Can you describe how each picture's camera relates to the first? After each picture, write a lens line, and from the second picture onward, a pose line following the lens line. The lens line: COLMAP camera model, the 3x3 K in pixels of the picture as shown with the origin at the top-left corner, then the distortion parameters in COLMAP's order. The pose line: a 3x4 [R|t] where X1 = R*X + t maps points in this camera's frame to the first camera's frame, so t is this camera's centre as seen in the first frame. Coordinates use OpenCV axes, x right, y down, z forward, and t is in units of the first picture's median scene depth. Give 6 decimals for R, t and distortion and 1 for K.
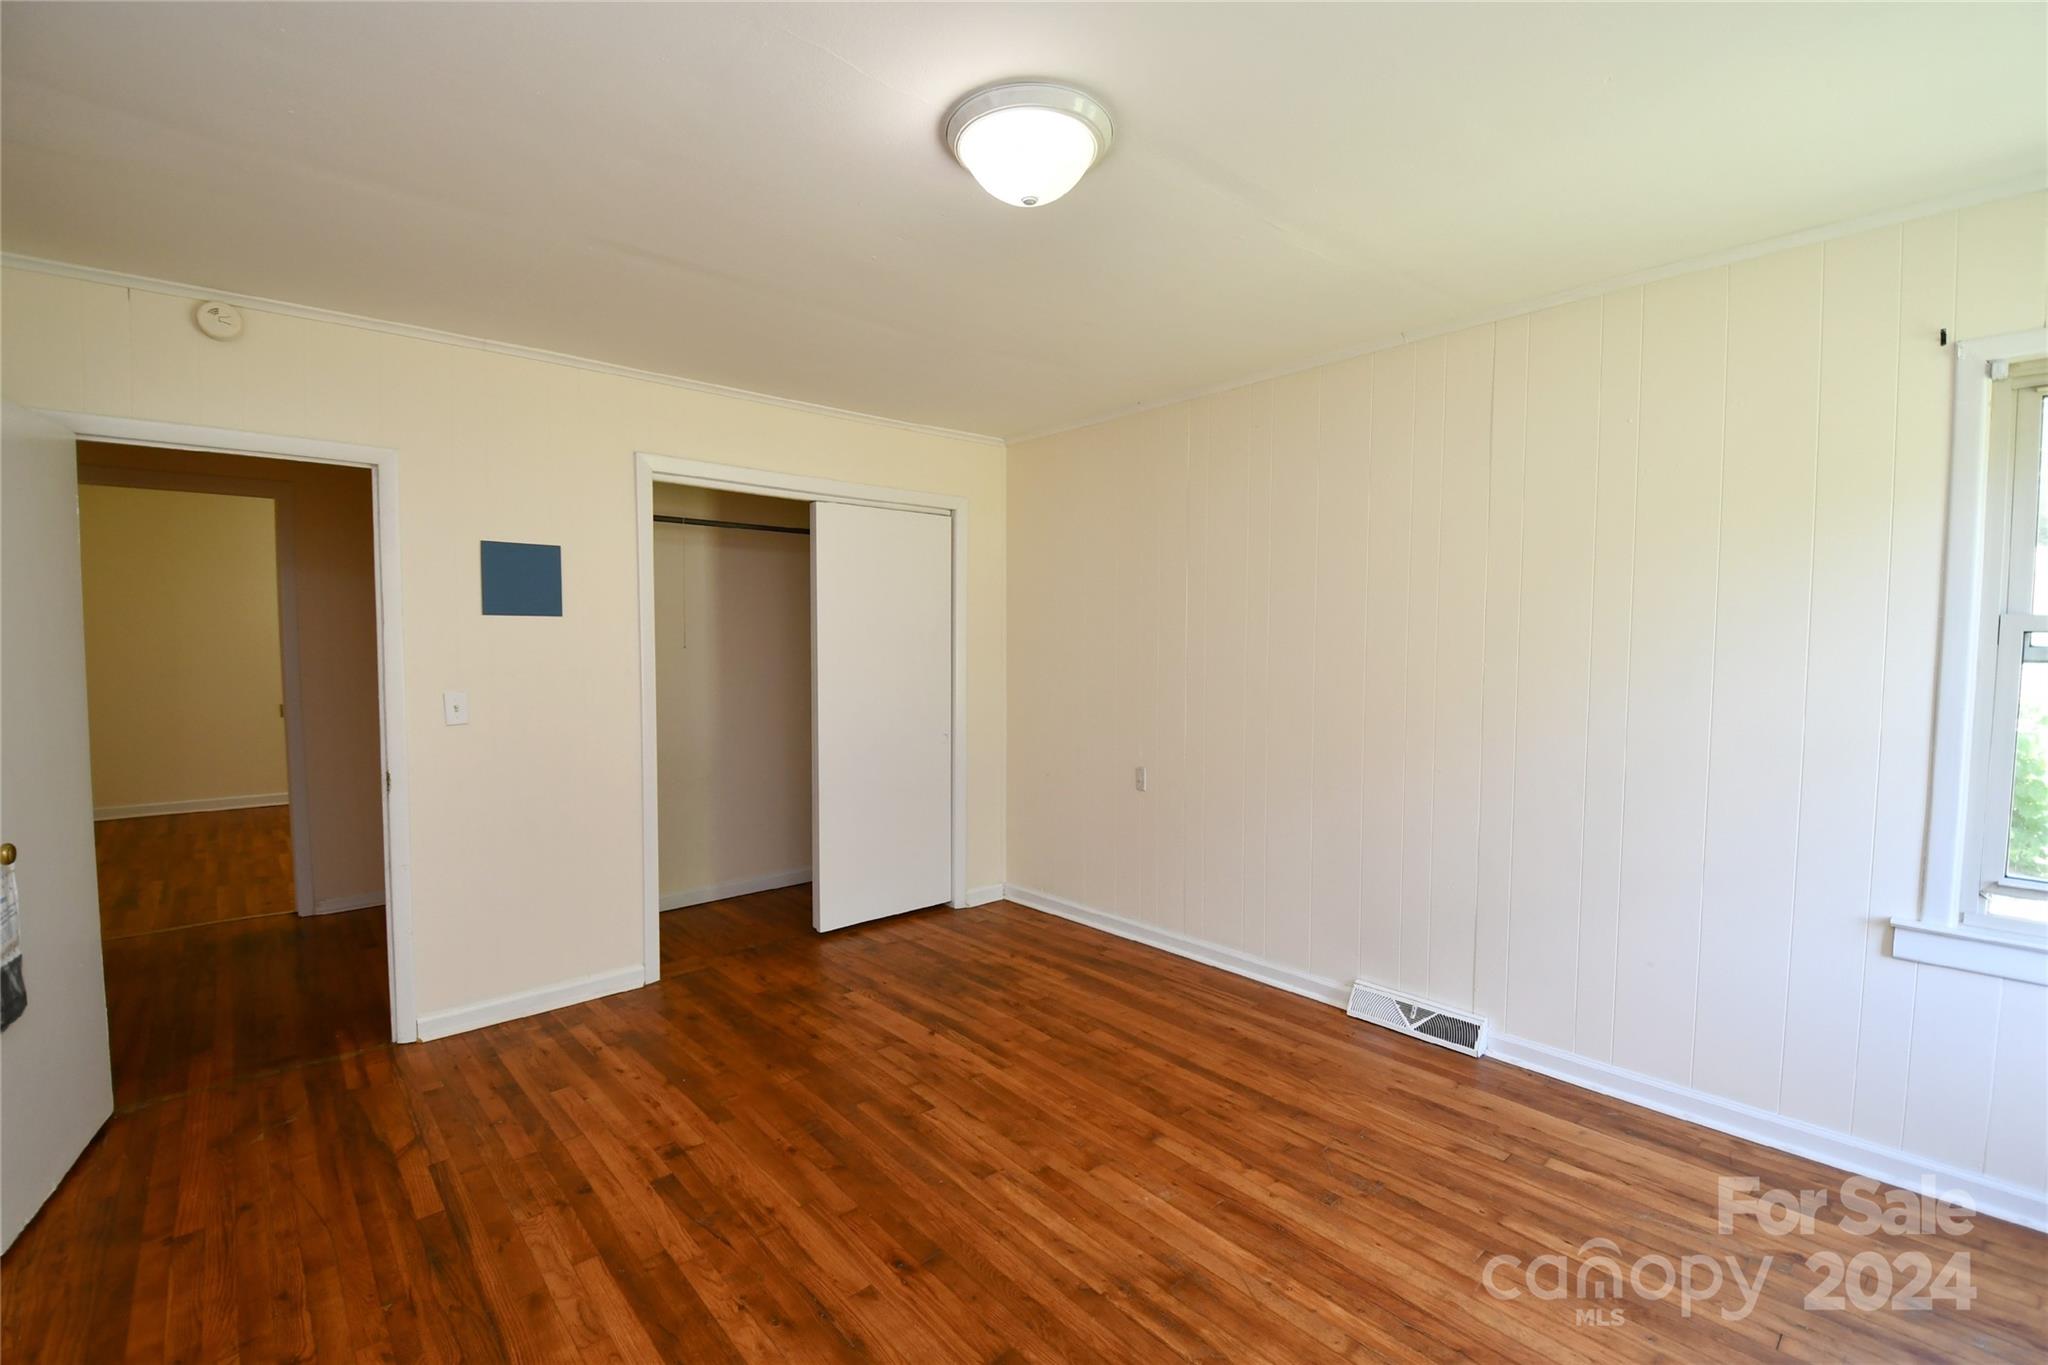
lens RADIAL K [[907.9, 0, 1026.7], [0, 907.9, 699.3], [0, 0, 1]] dist [0.018553, -0.020837]
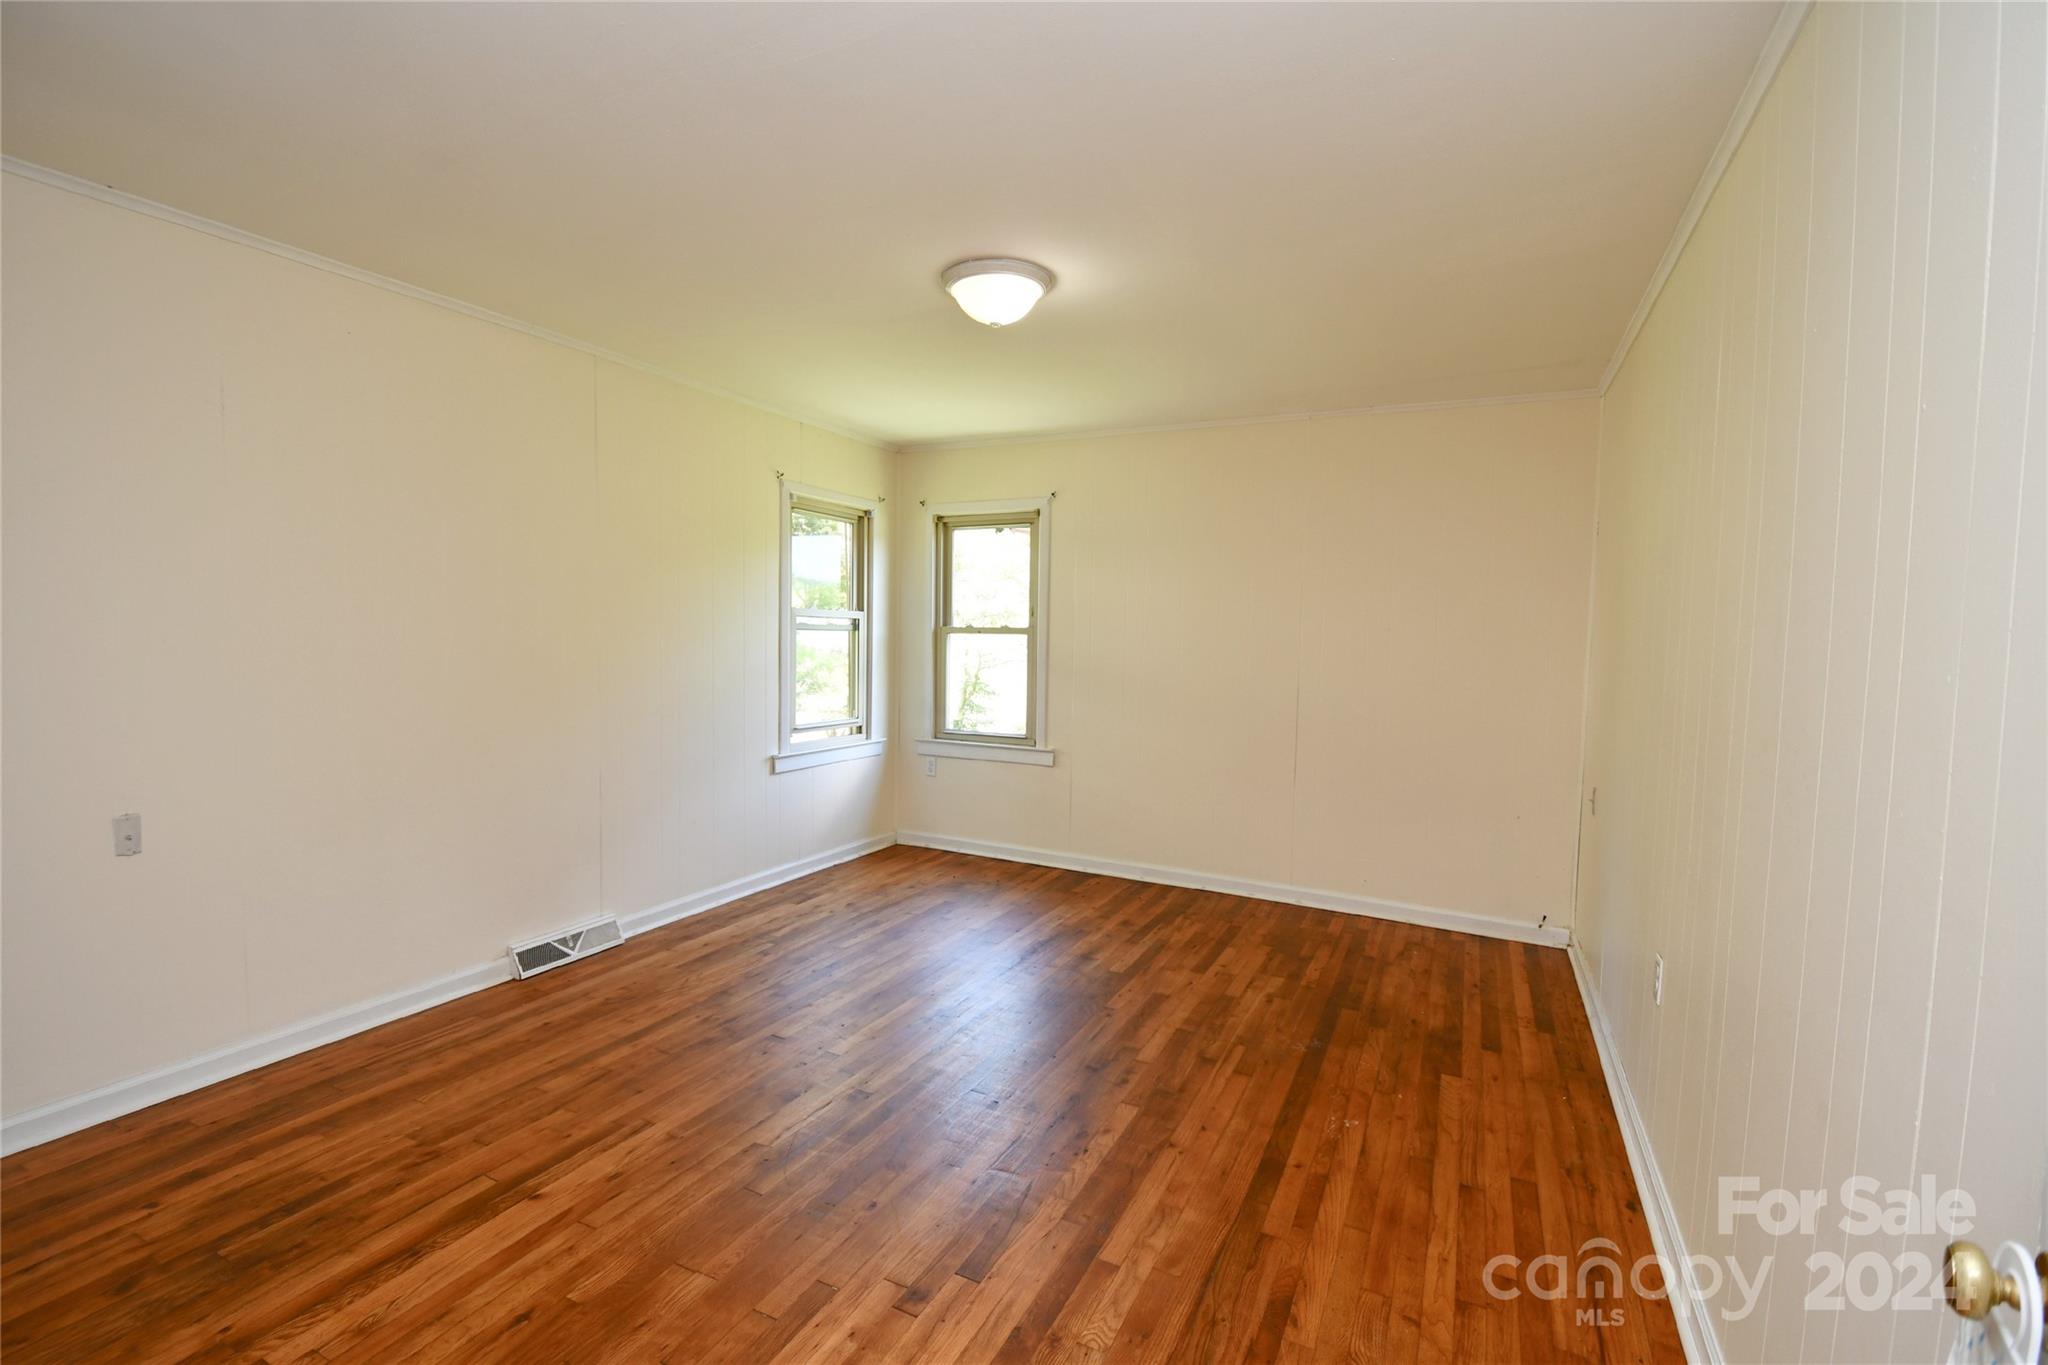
lens RADIAL K [[907.9, 0, 1026.7], [0, 907.9, 699.3], [0, 0, 1]] dist [0.018553, -0.020837]
pose [[-0.387008, -0.070777, 0.919356, -0.882105], [0.042034, 0.994659, 0.094269, -0.041270], [-0.921118, 0.075127, -0.381966, 0.961073]]
